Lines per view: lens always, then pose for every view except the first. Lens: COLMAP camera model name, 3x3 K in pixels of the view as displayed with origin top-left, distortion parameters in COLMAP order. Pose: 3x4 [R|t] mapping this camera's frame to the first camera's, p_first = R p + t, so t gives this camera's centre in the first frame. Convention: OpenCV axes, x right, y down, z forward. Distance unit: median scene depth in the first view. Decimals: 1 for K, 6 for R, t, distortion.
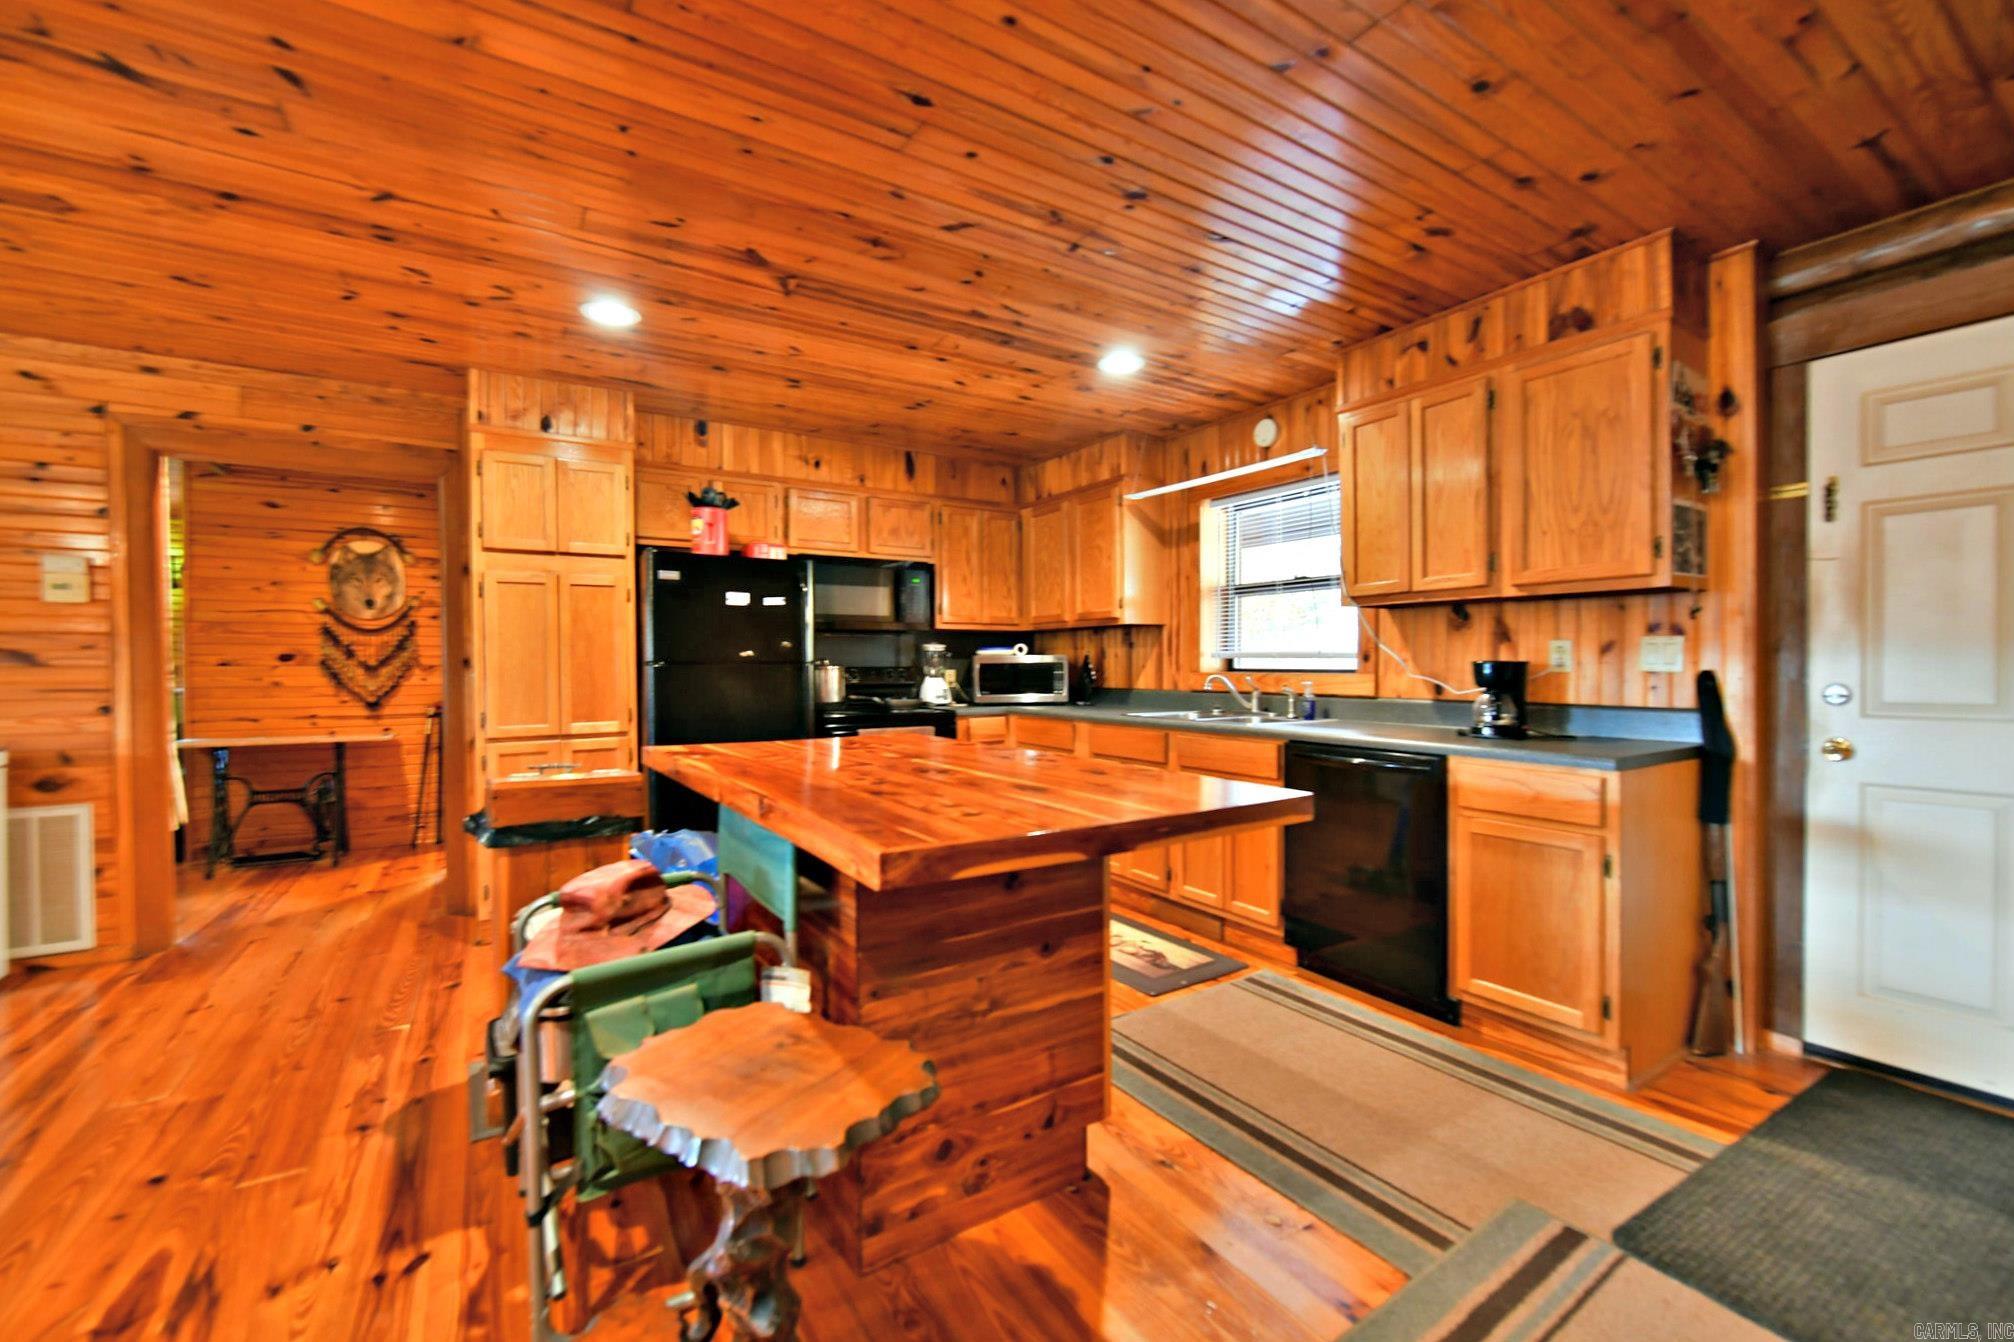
lens RADIAL K [[841.8, 0, 1017.6], [0, 841.8, 673.3], [0, 0, 1]] dist [-0.000365, -0.000462]
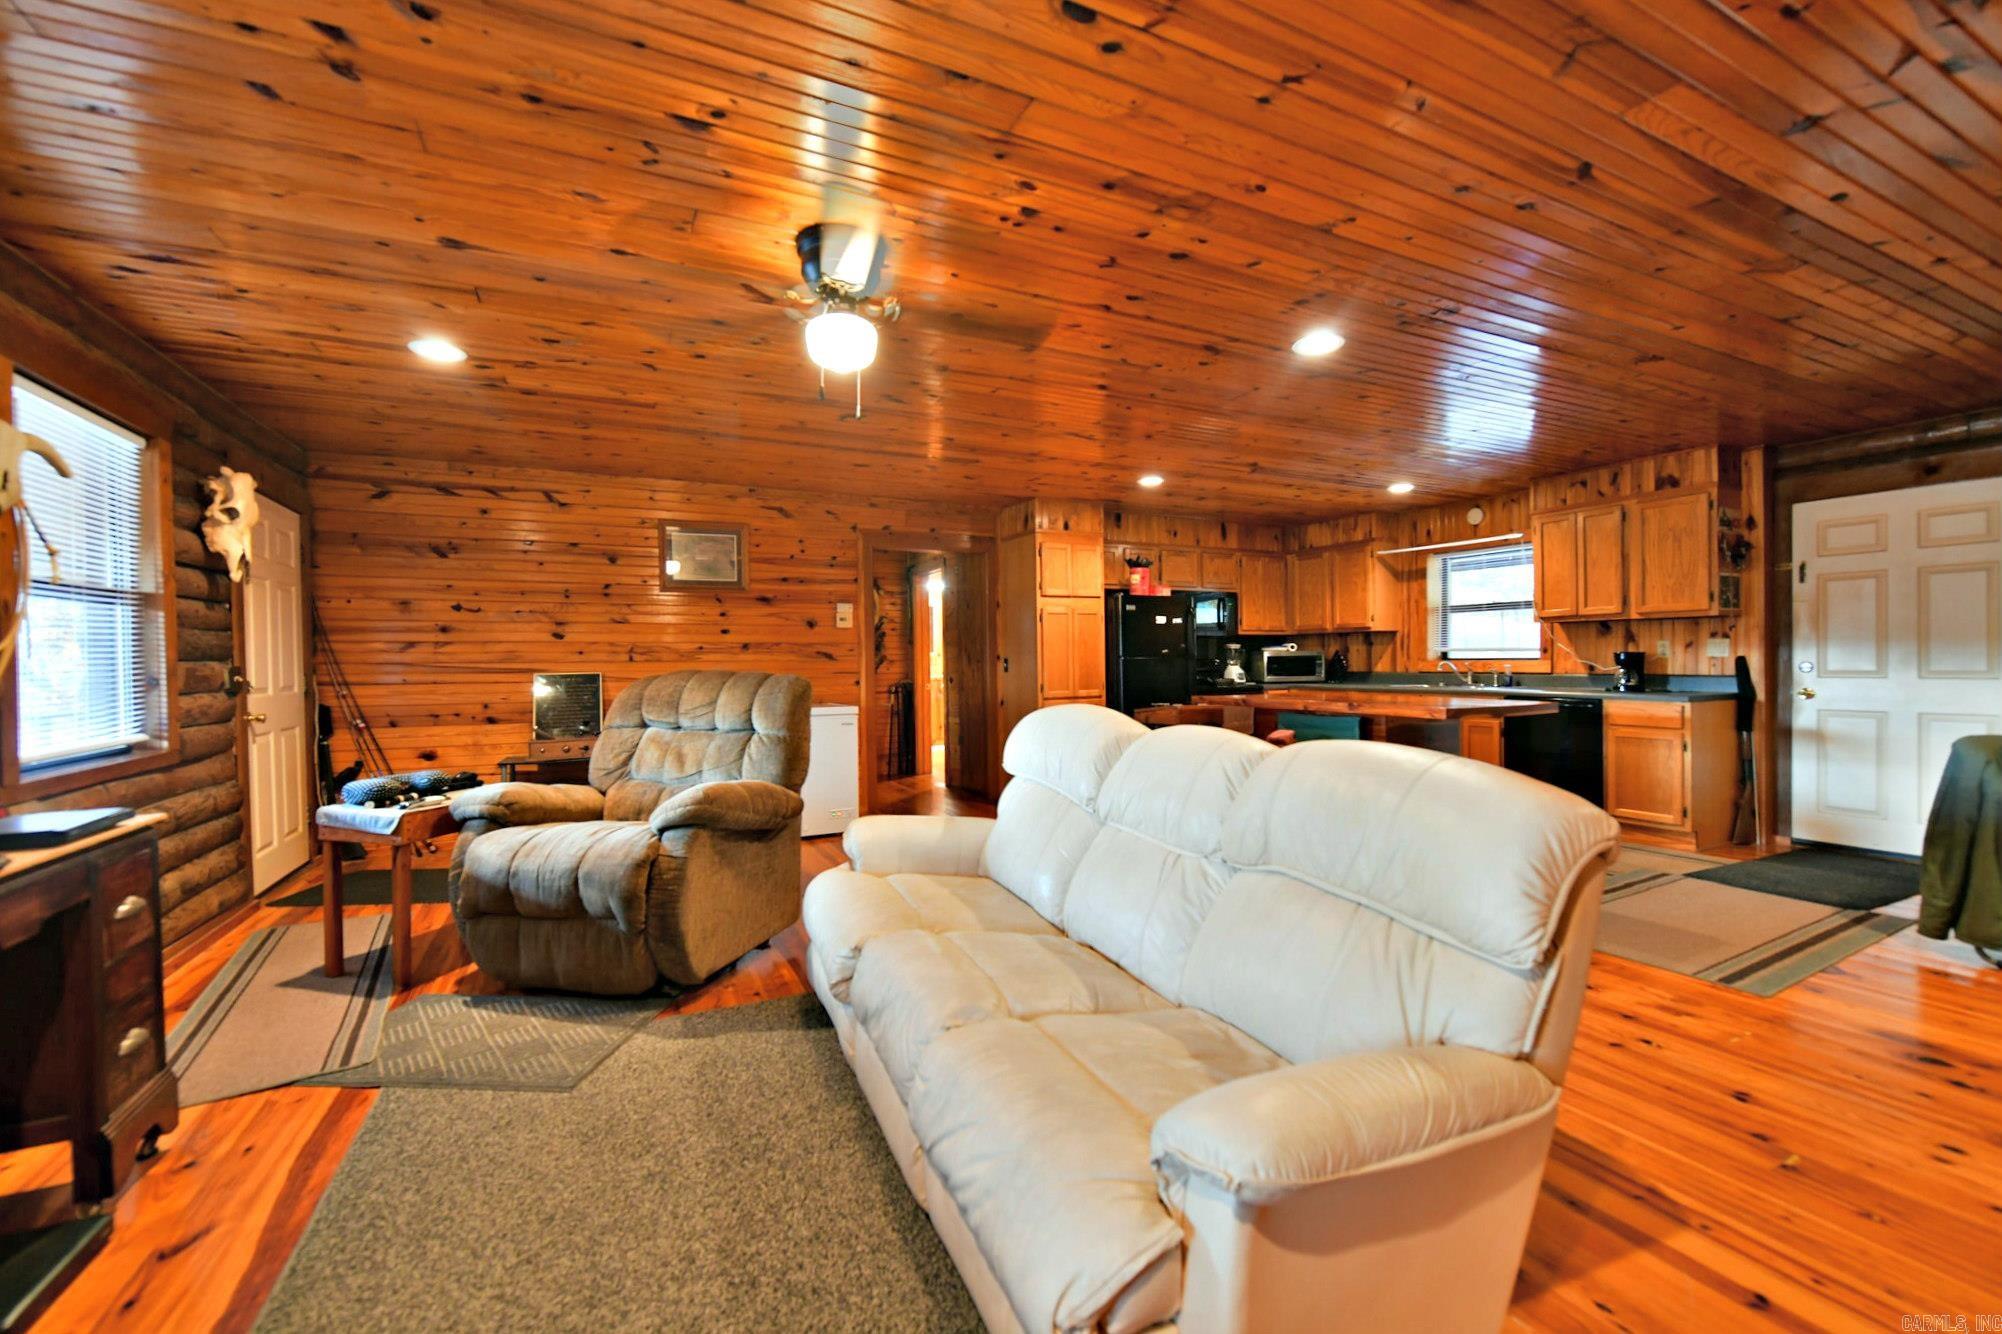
lens RADIAL K [[836.8, 0, 1011.6], [0, 836.8, 669.3], [0, 0, 1]] dist [-0.000365, -0.000462]
pose [[0.994768, -0.005558, -0.102007, -0.621152], [0.005594, 0.999984, 0.000070, 0.016352], [0.102005, -0.000640, 0.994784, -1.019775]]
